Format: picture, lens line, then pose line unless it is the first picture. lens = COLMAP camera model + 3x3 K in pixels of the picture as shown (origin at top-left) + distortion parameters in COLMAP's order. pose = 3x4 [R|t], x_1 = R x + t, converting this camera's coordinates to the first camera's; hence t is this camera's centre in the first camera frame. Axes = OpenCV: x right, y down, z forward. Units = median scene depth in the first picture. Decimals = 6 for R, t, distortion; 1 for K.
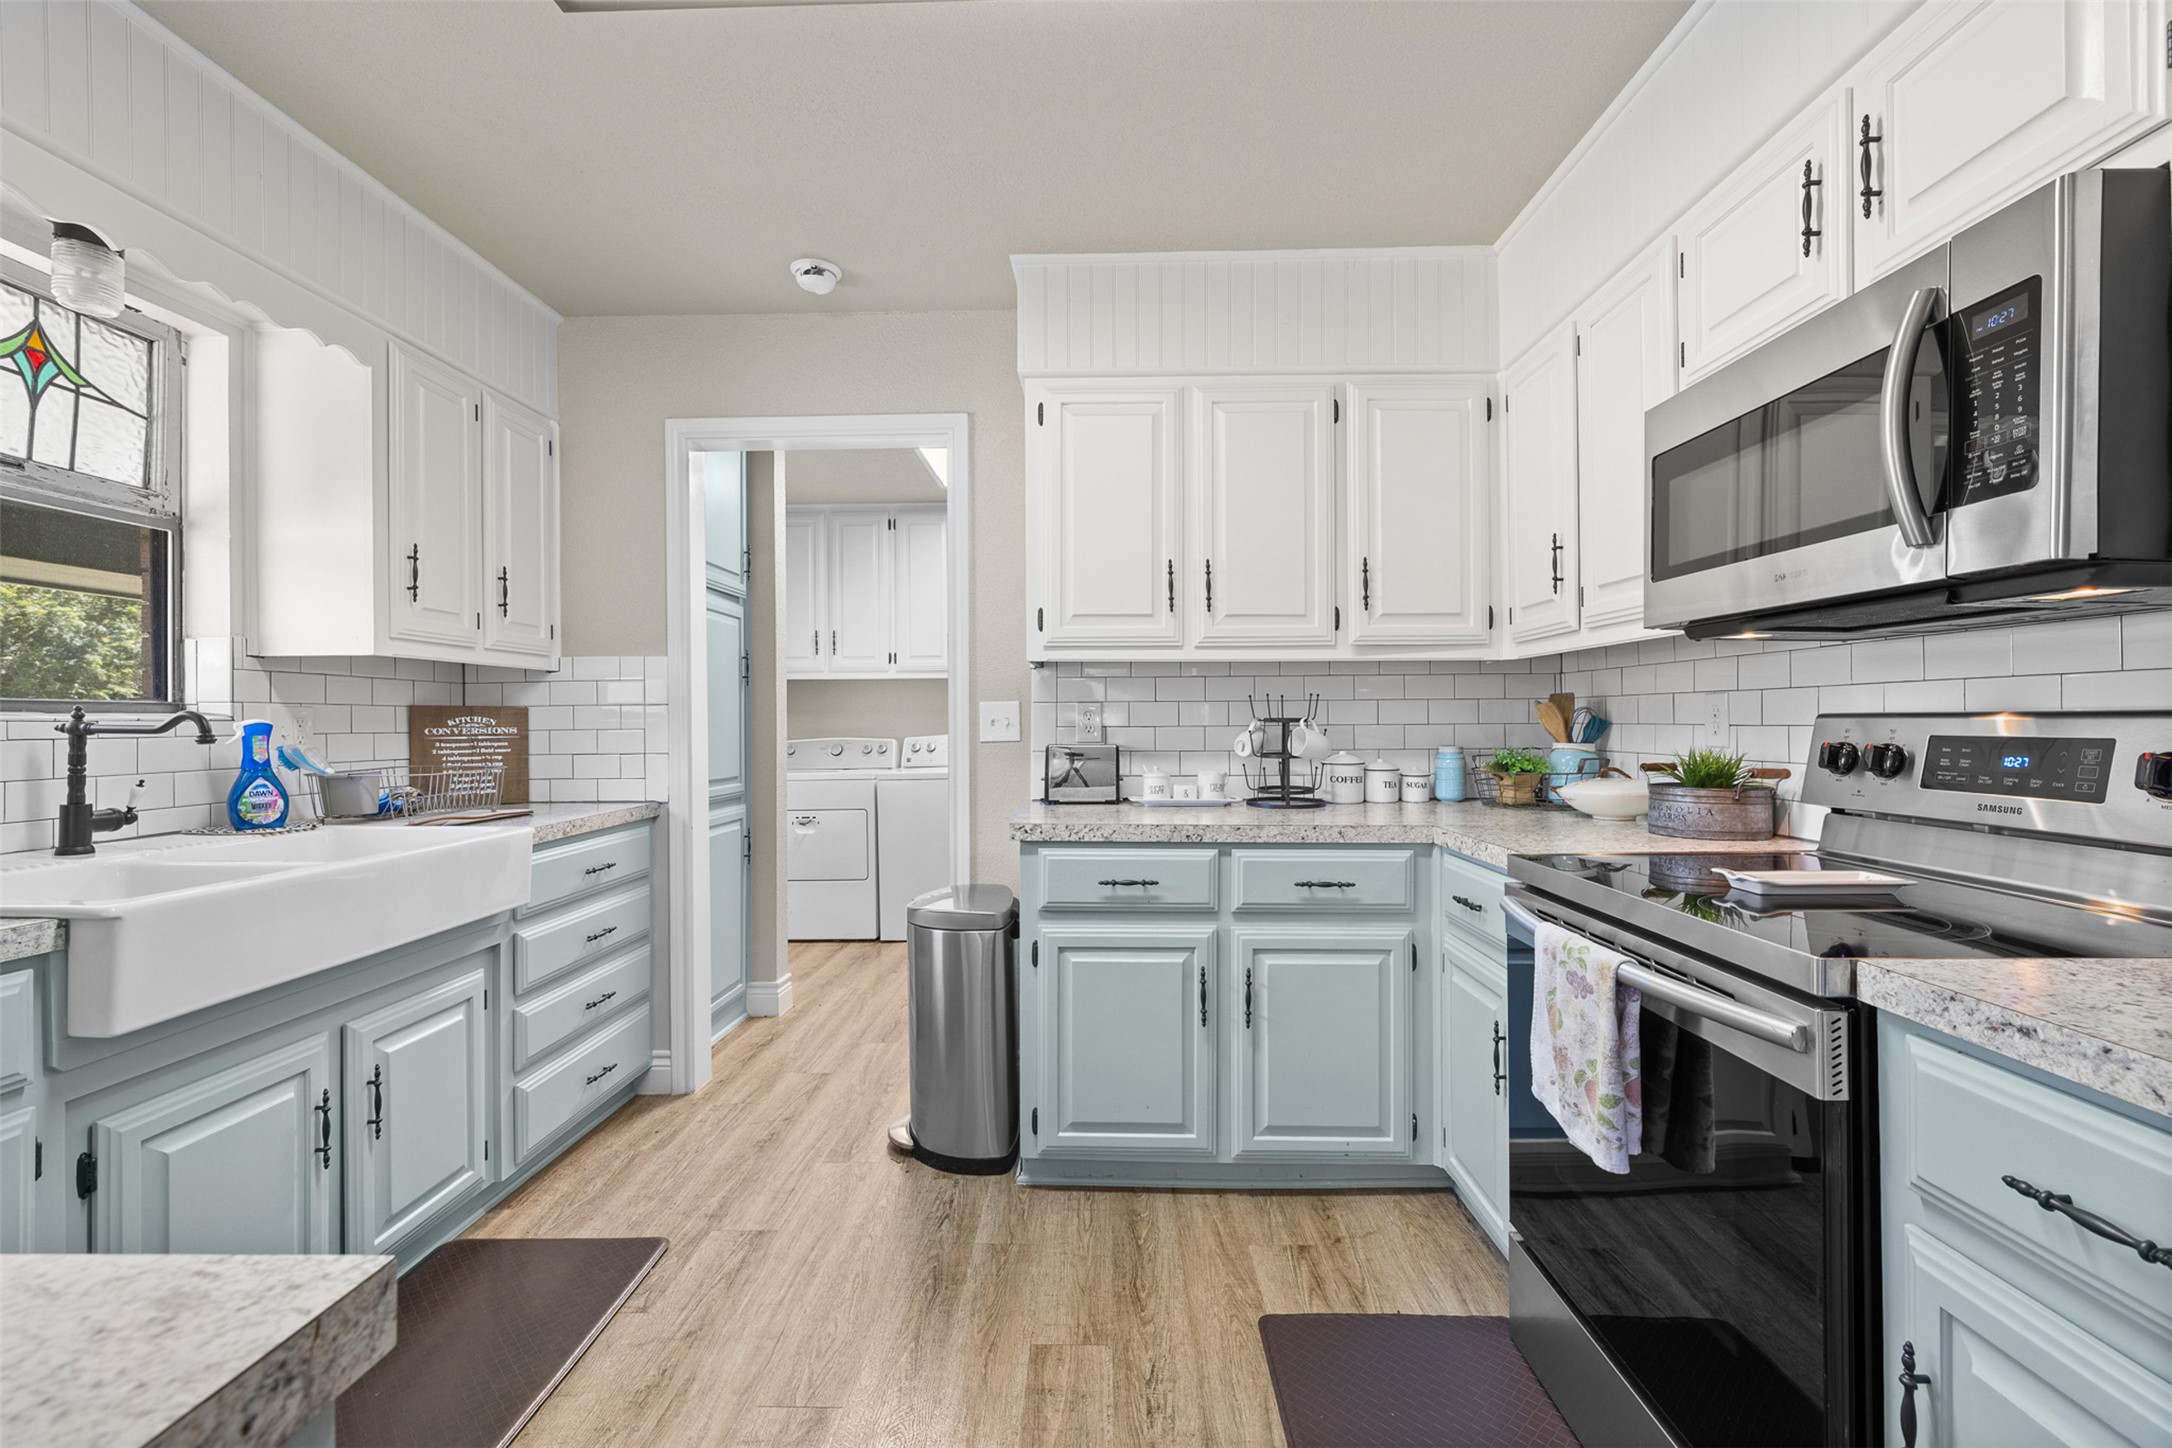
lens RADIAL K [[919.7, 0, 1088.4], [0, 919.7, 723.5], [0, 0, 1]] dist [0.003854, -0.000064]
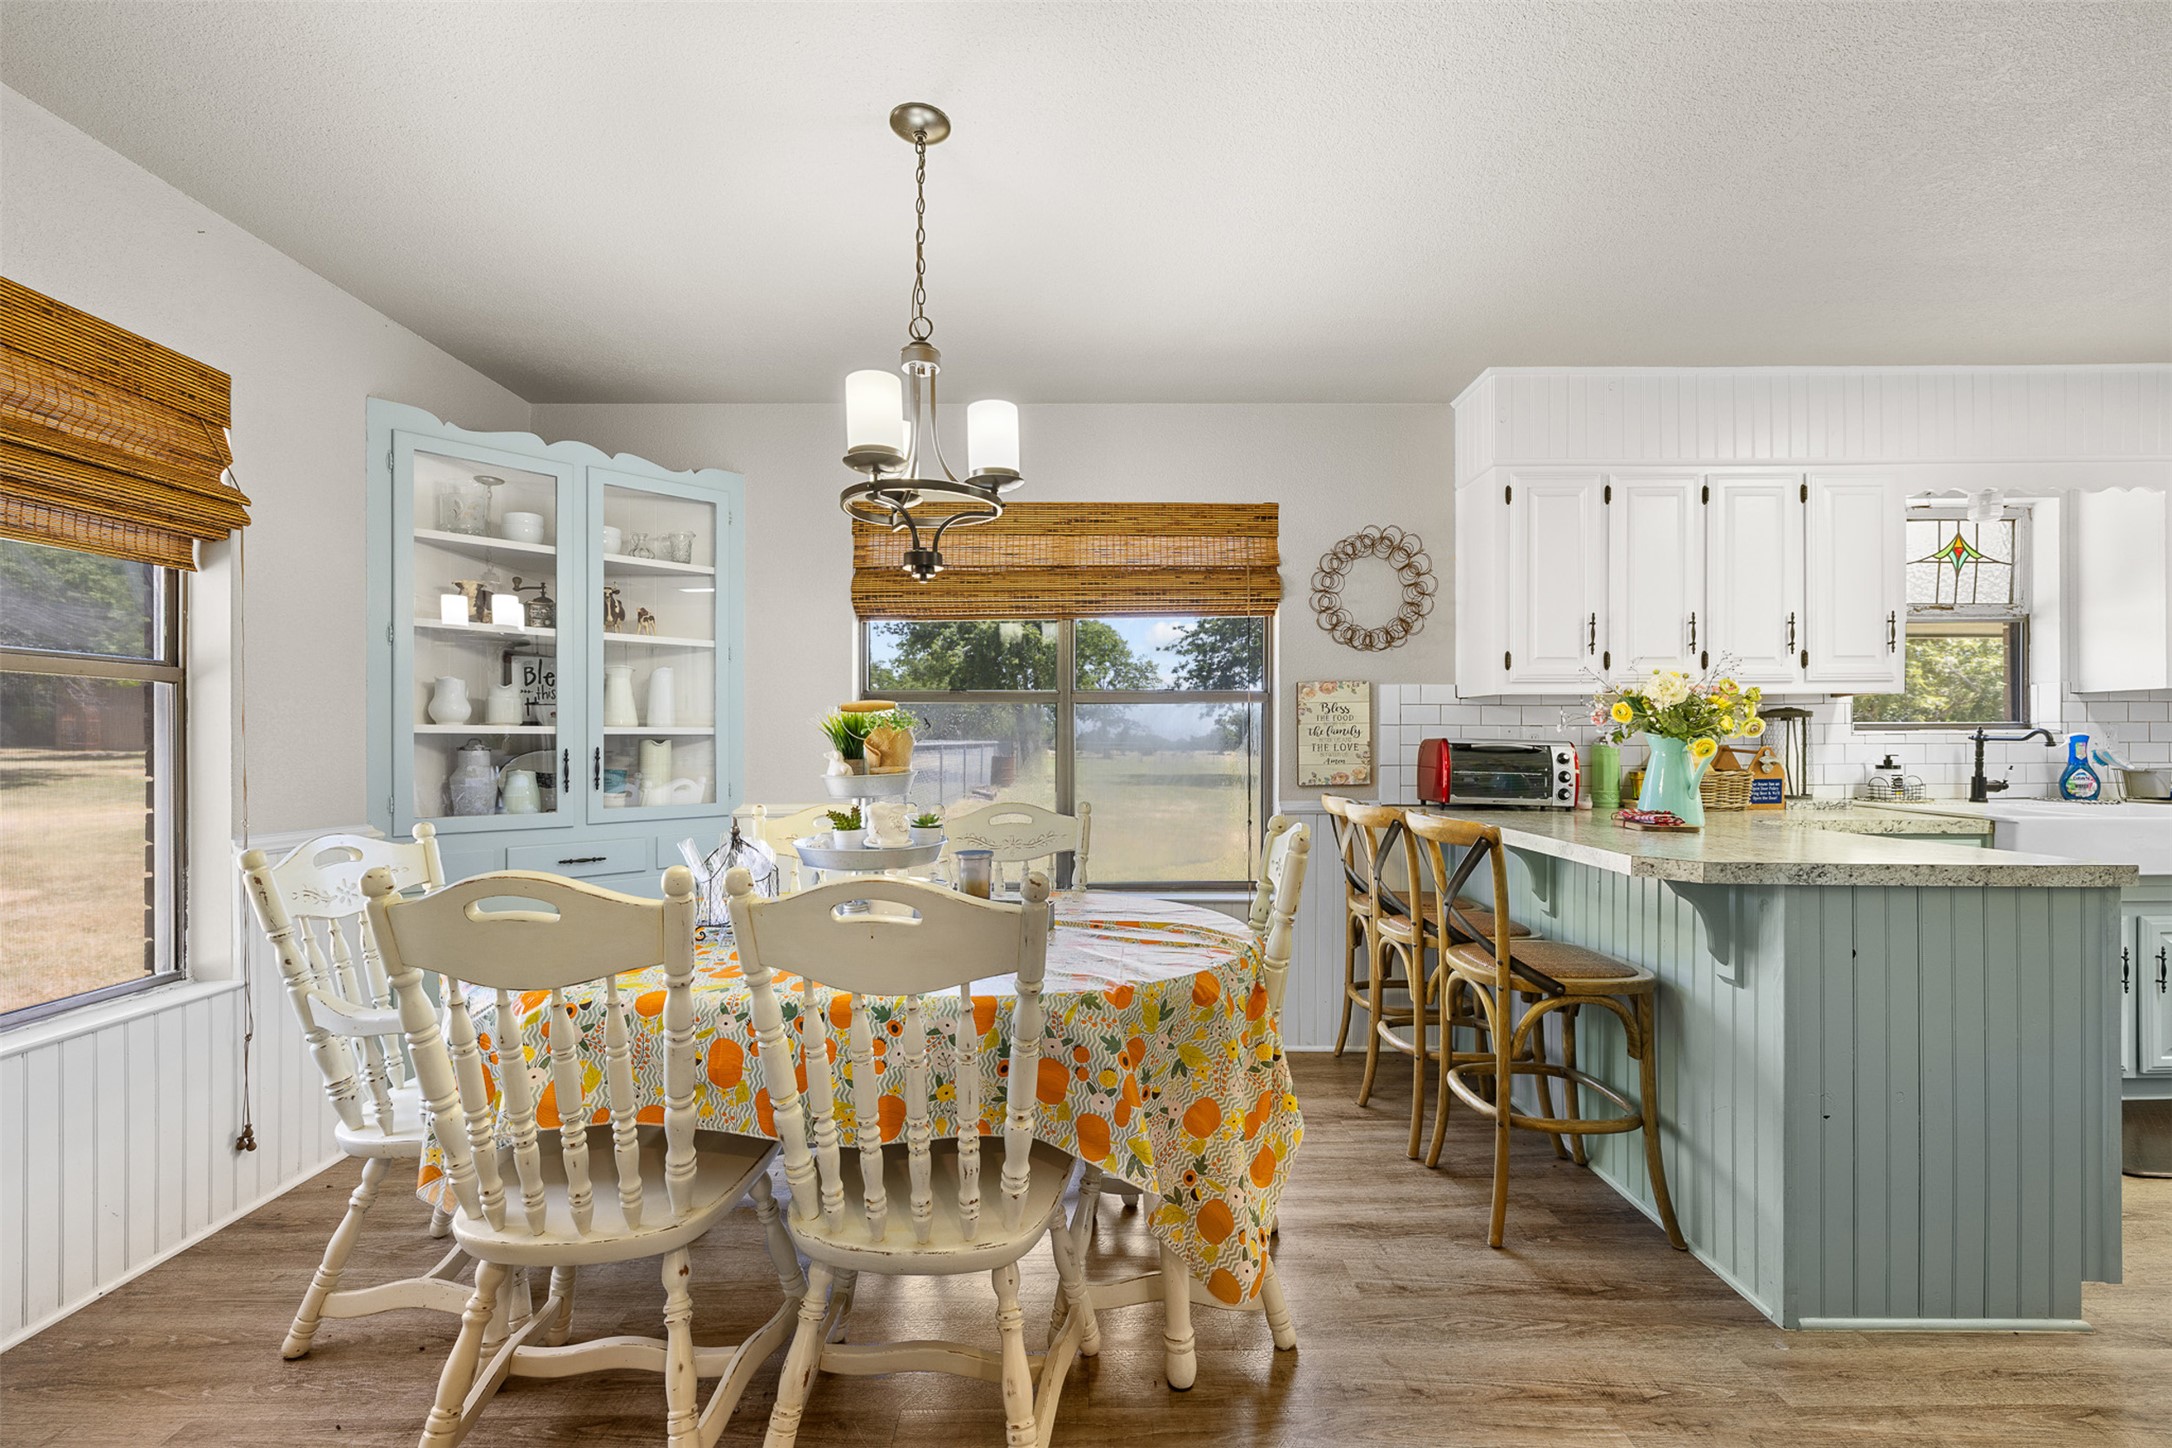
lens RADIAL K [[919.7, 0, 1090.0], [0, 919.7, 736.2], [0, 0, 1]] dist [0.003854, -0.000064]
pose [[0.029816, 0.001138, -0.999555, 0.703469], [0.000307, 0.999999, 0.001148, -0.000980], [0.999555, -0.000341, 0.029816, -0.824475]]
